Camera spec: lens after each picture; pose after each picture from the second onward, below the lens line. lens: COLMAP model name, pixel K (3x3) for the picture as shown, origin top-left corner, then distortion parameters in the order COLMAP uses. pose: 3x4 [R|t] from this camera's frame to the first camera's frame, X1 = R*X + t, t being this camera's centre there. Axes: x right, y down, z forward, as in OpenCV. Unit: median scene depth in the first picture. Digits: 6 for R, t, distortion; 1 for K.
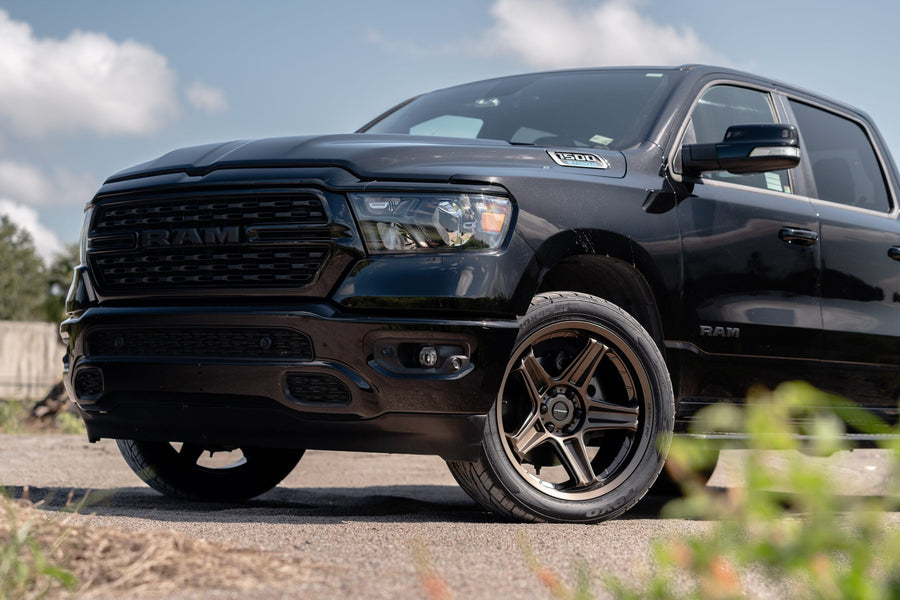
lens RADIAL K [[3529.6, 0, 450.0], [0, 3529.6, 300.0], [0, 0, 1]] dist [0.758708, 1.559479]
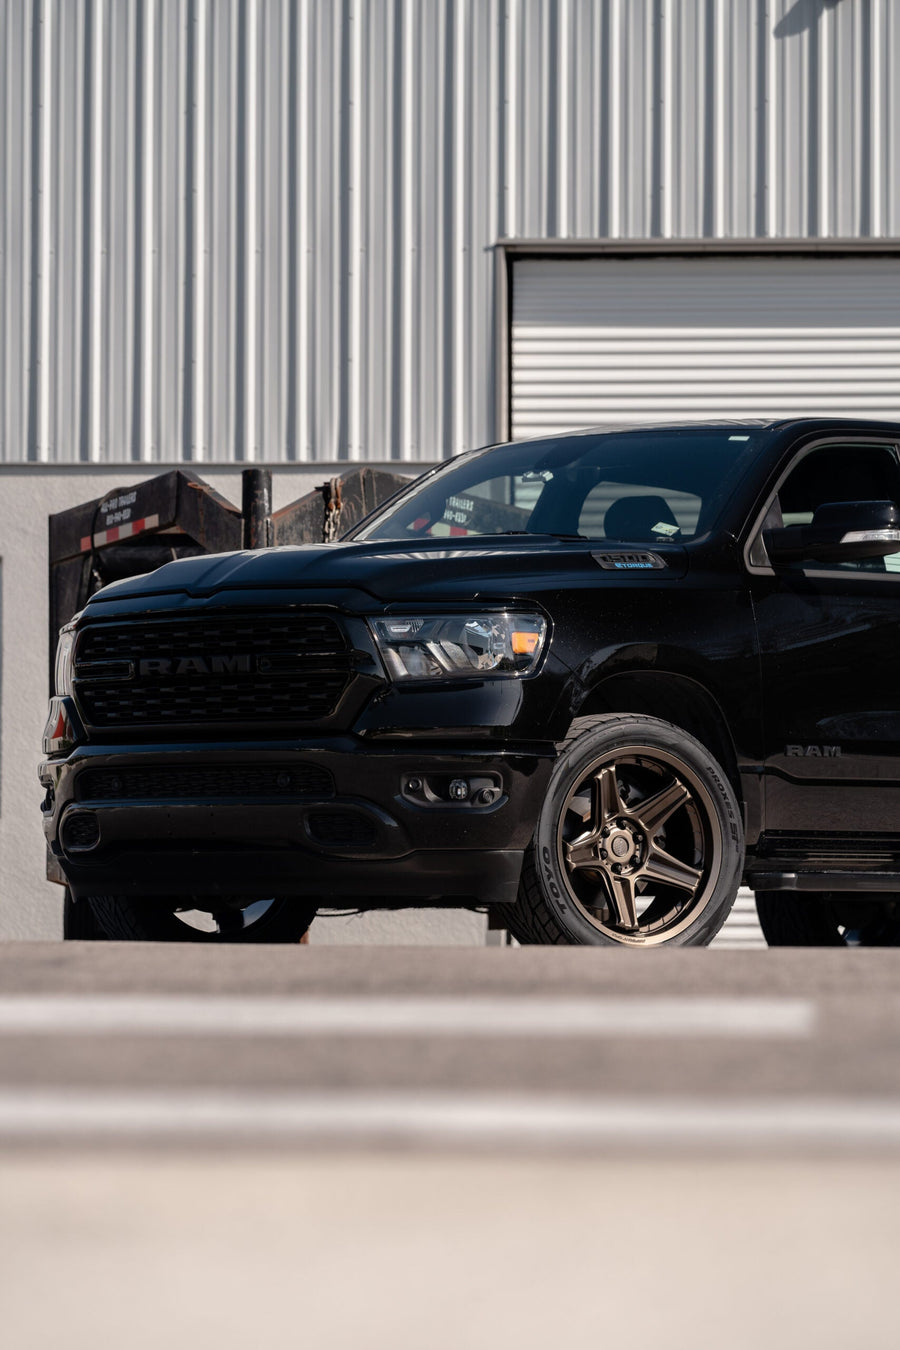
lens RADIAL K [[8989.0, 0, 450.0], [0, 8989.0, 675.0], [0, 0, 1]] dist [1.298206, 32.915653]
pose [[0.999388, -0.028651, -0.020086, 0.038688], [0.028677, 0.999588, 0.001003, -0.016089], [0.020049, -0.001579, 0.999798, -1.319236]]
